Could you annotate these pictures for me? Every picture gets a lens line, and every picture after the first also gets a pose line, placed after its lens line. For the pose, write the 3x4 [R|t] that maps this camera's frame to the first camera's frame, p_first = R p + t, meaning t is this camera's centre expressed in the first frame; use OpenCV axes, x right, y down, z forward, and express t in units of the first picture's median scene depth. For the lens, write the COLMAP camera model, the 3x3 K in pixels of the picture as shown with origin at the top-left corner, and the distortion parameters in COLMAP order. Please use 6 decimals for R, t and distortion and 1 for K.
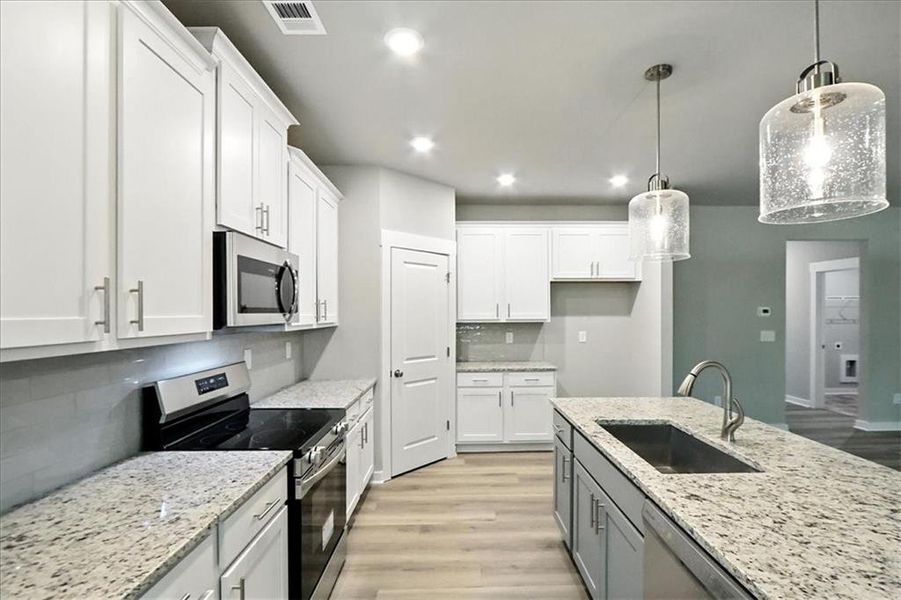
lens RADIAL K [[423.3, 0, 459.4], [0, 423.3, 314.9], [0, 0, 1]] dist [-0.019433, 0.001707]
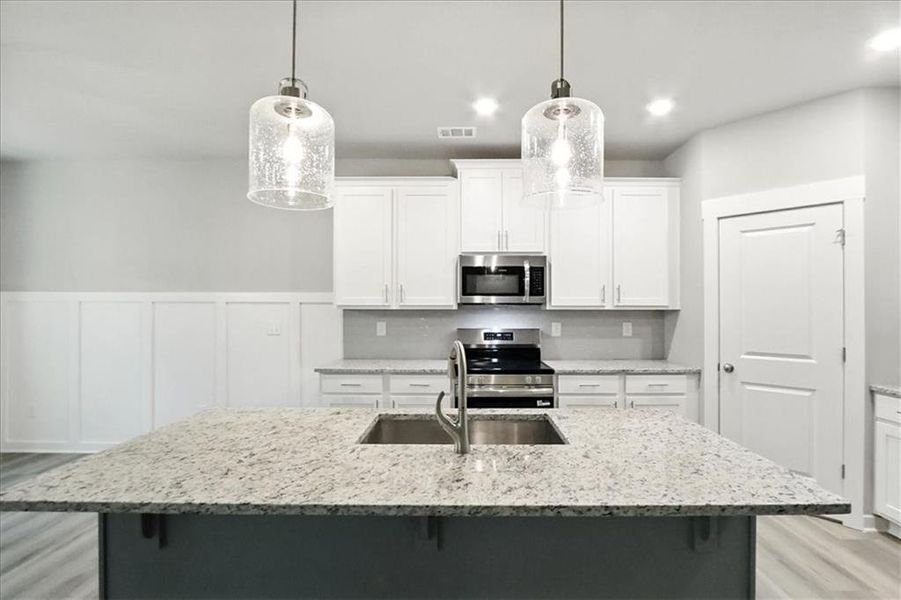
lens RADIAL K [[423.3, 0, 461.6], [0, 423.3, 302.0], [0, 0, 1]] dist [-0.019433, 0.001707]
pose [[-0.028960, -0.011568, -0.999514, 0.598923], [-0.006375, 0.999915, -0.011388, 0.019024], [0.999560, 0.006042, -0.029032, 0.439494]]
